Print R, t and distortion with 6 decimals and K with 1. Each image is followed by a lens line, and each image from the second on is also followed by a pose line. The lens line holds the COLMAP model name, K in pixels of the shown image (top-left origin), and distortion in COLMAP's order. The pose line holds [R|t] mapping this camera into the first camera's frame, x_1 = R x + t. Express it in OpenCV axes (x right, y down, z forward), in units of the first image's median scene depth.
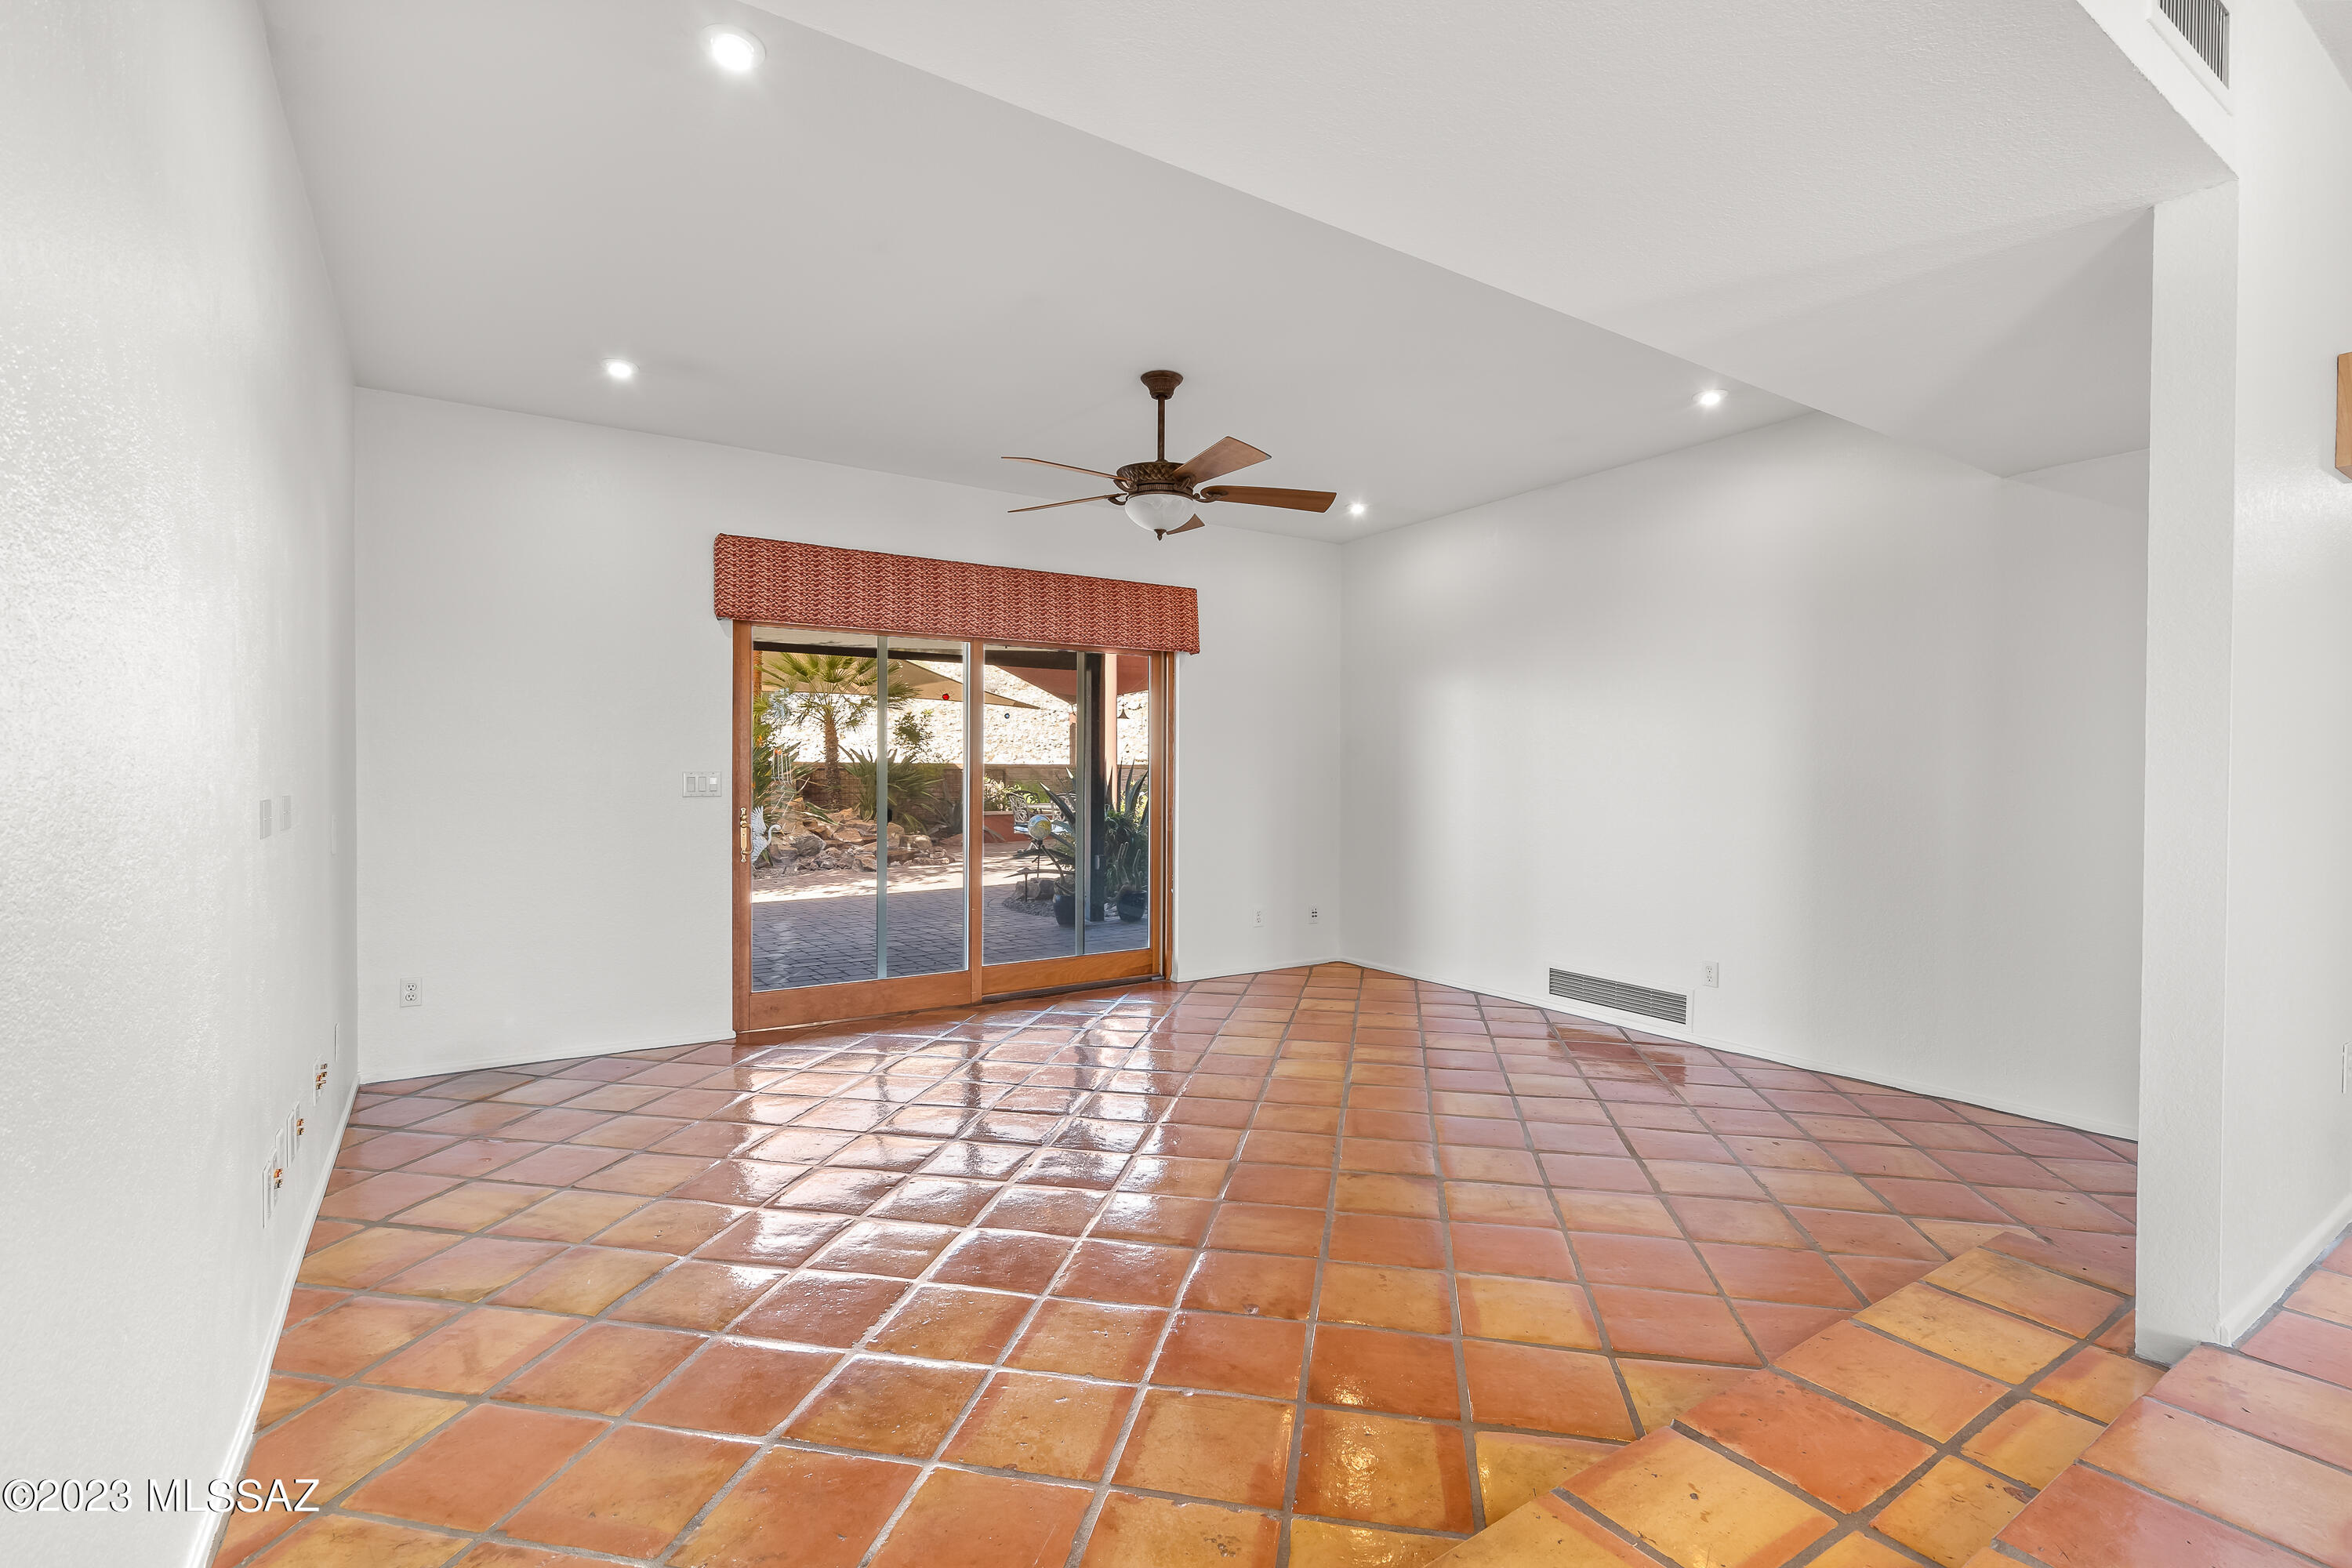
lens RADIAL K [[1067.0, 0, 1171.3], [0, 1067.0, 787.3], [0, 0, 1]] dist [-0.007809, 0.002479]
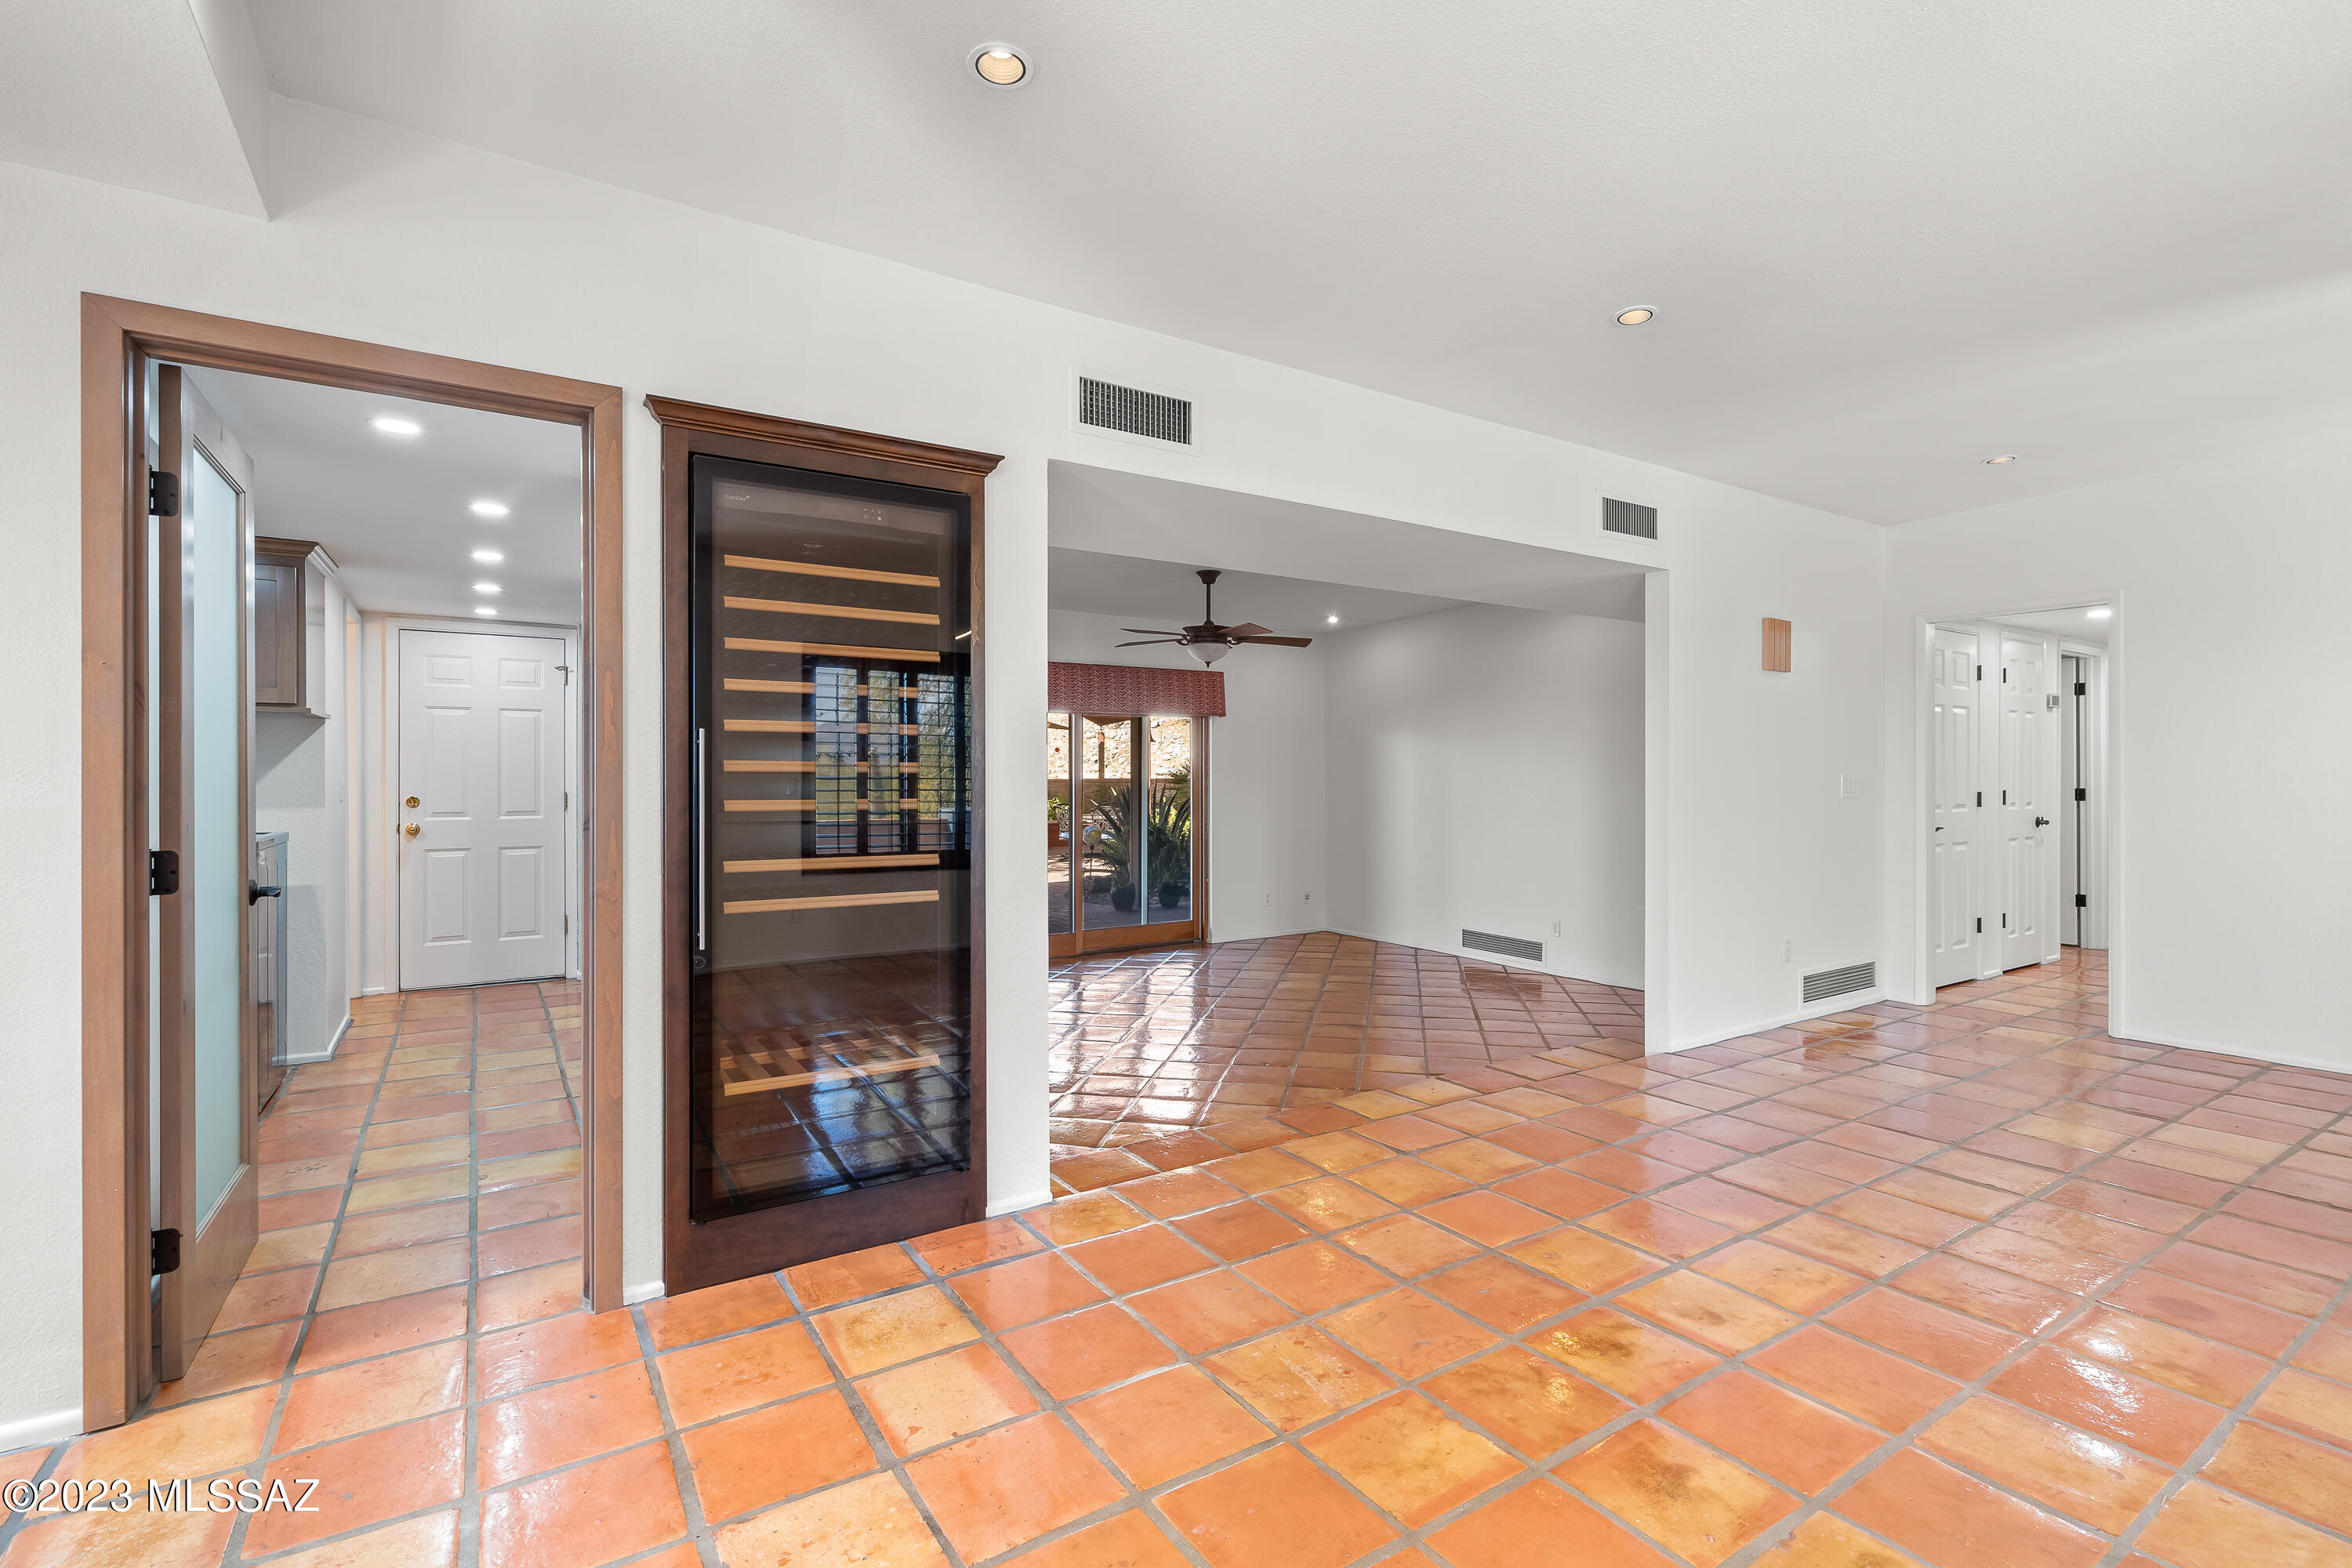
lens RADIAL K [[1067.0, 0, 1172.4], [0, 1067.0, 773.7], [0, 0, 1]] dist [-0.007809, 0.002479]
pose [[0.999970, -0.004662, -0.006197, -0.042137], [0.004551, 0.999832, -0.017734, -0.024325], [0.006278, 0.017705, 0.999824, -0.508625]]
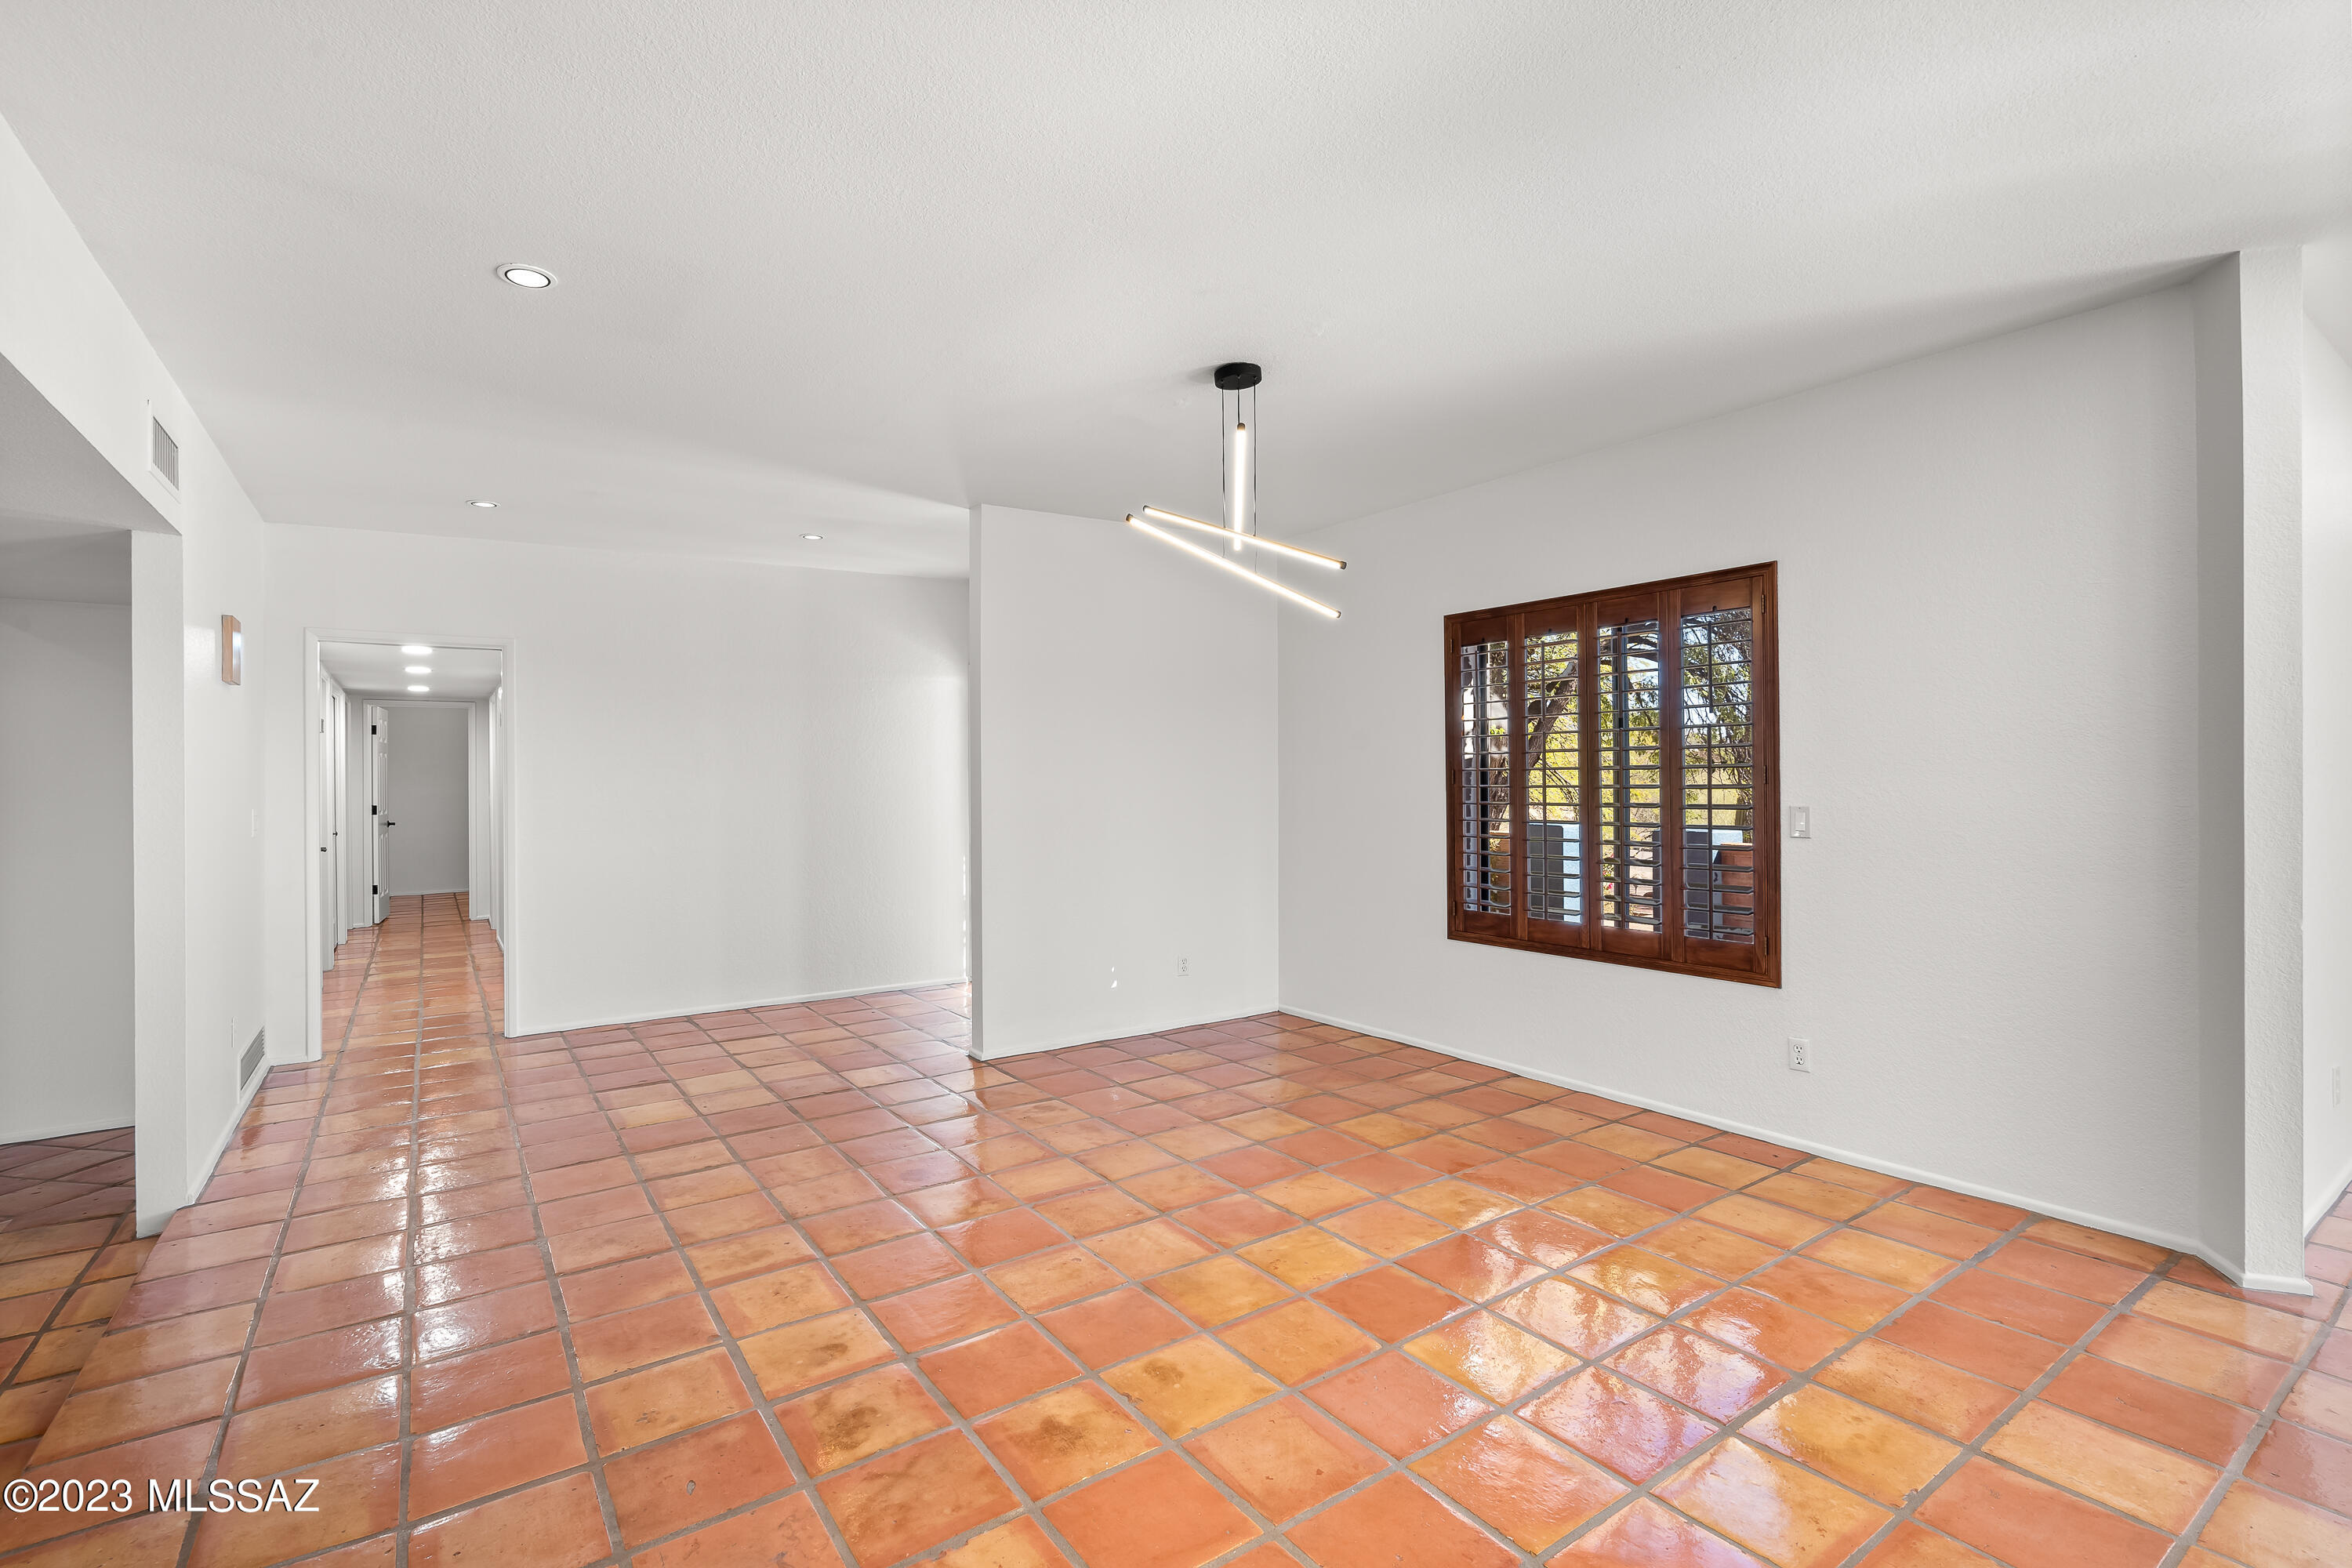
lens RADIAL K [[1067.0, 0, 1185.9], [0, 1067.0, 775.8], [0, 0, 1]] dist [-0.007809, 0.002479]
pose [[-0.039455, -0.003374, 0.999216, -0.286462], [0.021785, 0.999754, 0.004236, -0.052379], [-0.998984, 0.021935, -0.039371, -0.204451]]
